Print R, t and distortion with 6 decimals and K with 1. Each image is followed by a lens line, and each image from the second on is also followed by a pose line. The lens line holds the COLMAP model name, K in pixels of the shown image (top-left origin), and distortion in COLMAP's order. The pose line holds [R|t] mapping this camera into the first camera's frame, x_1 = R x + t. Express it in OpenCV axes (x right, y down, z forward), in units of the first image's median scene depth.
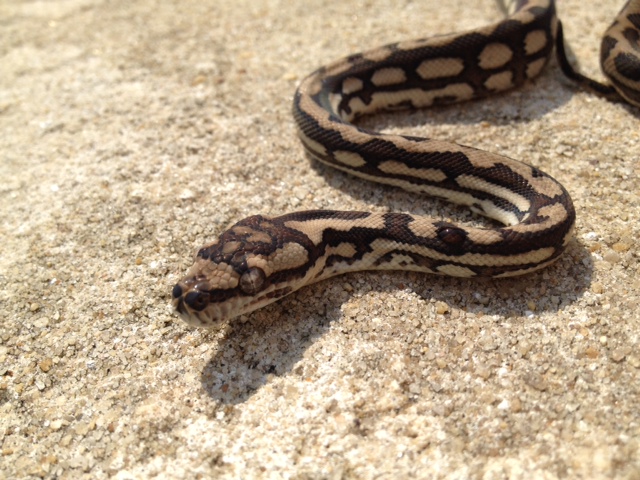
lens RADIAL K [[652.1, 0, 320.3], [0, 652.1, 244.9], [0, 0, 1]] dist [0.008804, 0.000000]
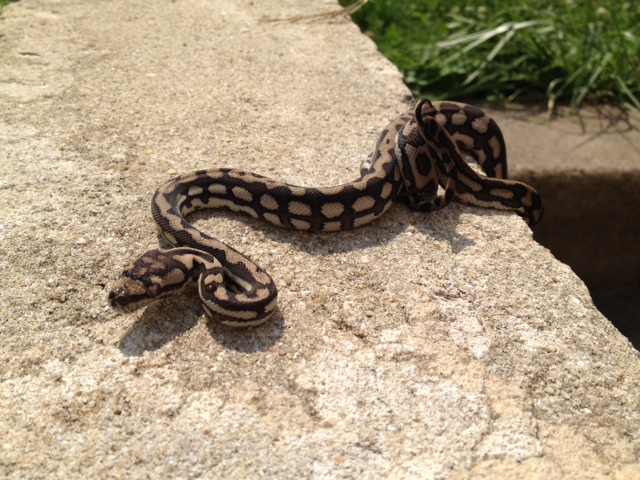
lens RADIAL K [[652.1, 0, 323.7], [0, 652.1, 238.4], [0, 0, 1]] dist [0.008804, 0.000000]
pose [[0.990545, 0.121578, 0.063550, 0.292159], [-0.114877, 0.988315, -0.100179, 0.010276], [-0.074987, 0.091931, 0.992938, -0.676491]]
